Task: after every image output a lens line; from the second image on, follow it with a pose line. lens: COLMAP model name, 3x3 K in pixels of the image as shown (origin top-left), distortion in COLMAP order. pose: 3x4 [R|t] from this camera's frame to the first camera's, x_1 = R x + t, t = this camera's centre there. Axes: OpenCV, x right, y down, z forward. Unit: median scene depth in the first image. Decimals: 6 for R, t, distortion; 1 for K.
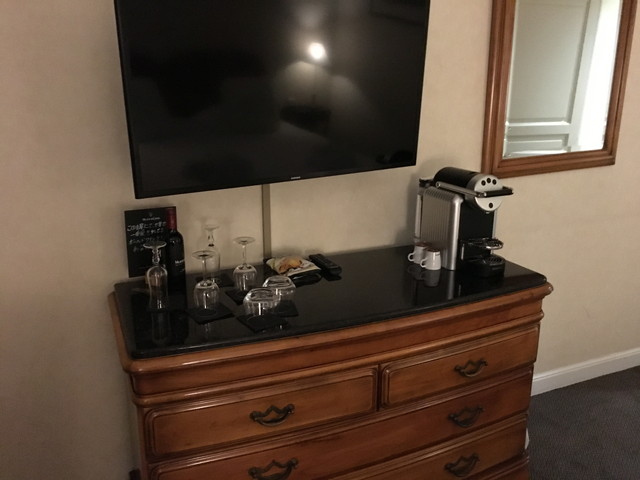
lens RADIAL K [[553.1, 0, 320.2], [0, 553.1, 239.4], [0, 0, 1]] dist [-0.007024, -0.023778]
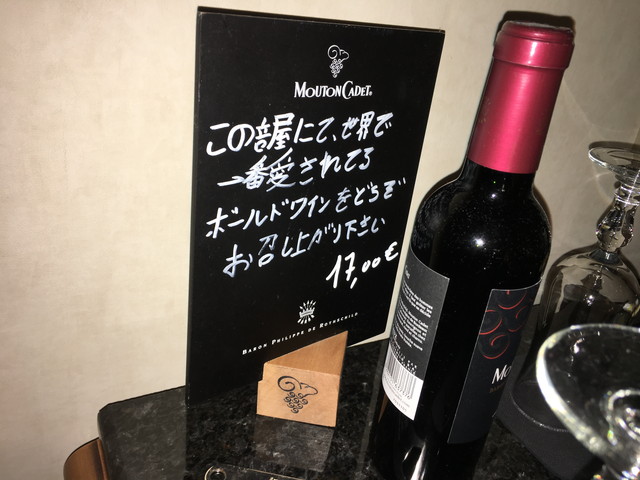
lens RADIAL K [[553.1, 0, 319.6], [0, 553.1, 240.4], [0, 0, 1]] dist [-0.007024, -0.023778]
pose [[0.988812, 0.051392, 0.140038, -0.333367], [-0.075712, 0.981776, 0.174306, -0.021265], [-0.128528, -0.182959, 0.974683, 0.829667]]
